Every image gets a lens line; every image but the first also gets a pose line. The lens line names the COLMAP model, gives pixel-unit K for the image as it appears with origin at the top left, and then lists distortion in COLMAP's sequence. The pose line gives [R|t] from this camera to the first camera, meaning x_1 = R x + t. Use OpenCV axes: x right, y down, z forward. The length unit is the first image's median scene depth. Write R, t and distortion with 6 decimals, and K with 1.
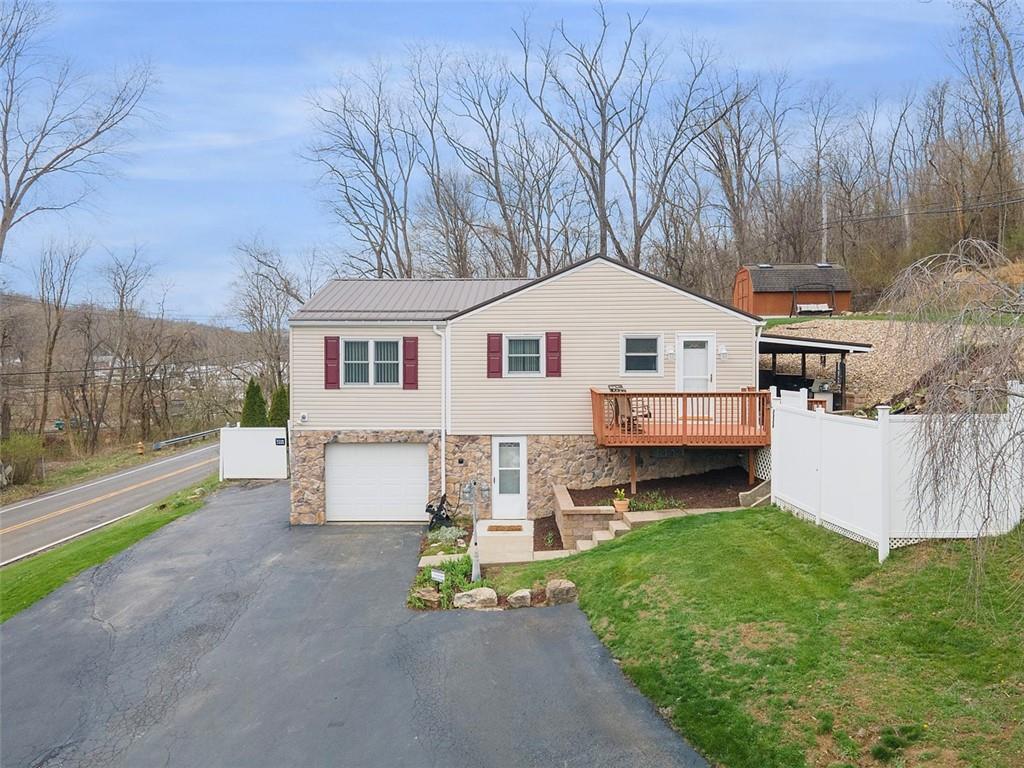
lens RADIAL K [[745.4, 0, 512.0], [0, 745.4, 384.0], [0, 0, 1]] dist [0.040581, -0.000099]
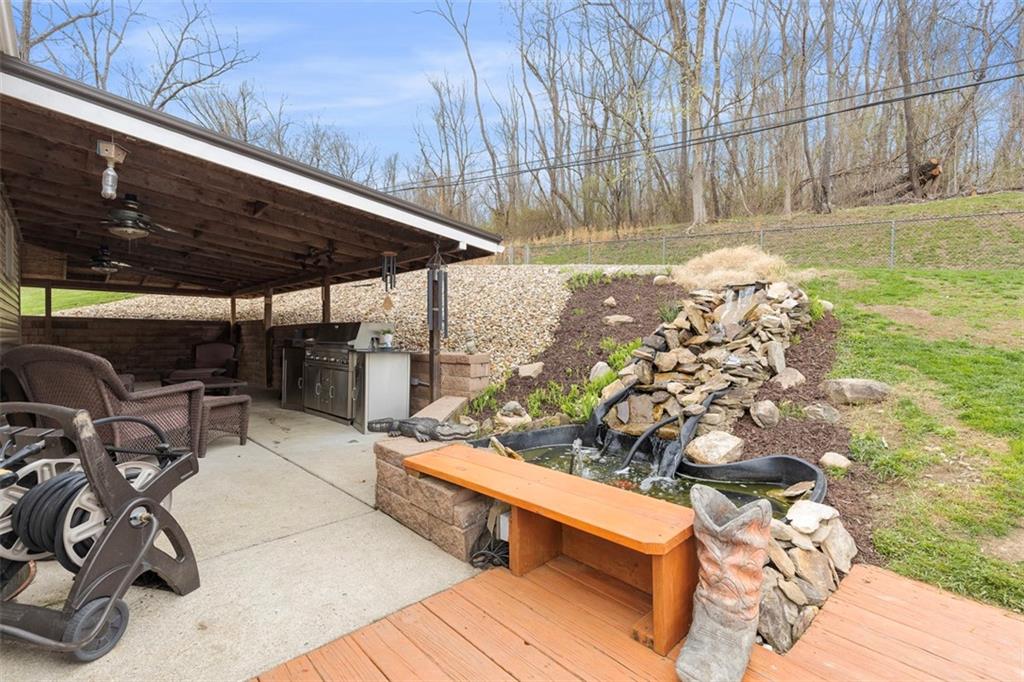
lens RADIAL K [[463.5, 0, 518.3], [0, 463.5, 340.8], [0, 0, 1]] dist [0.010603, -0.000451]
pose [[0.683957, 0.007833, 0.729480, 0.335476], [0.015648, 0.999555, -0.025405, 0.013836], [-0.729354, 0.028791, 0.683530, 0.926056]]
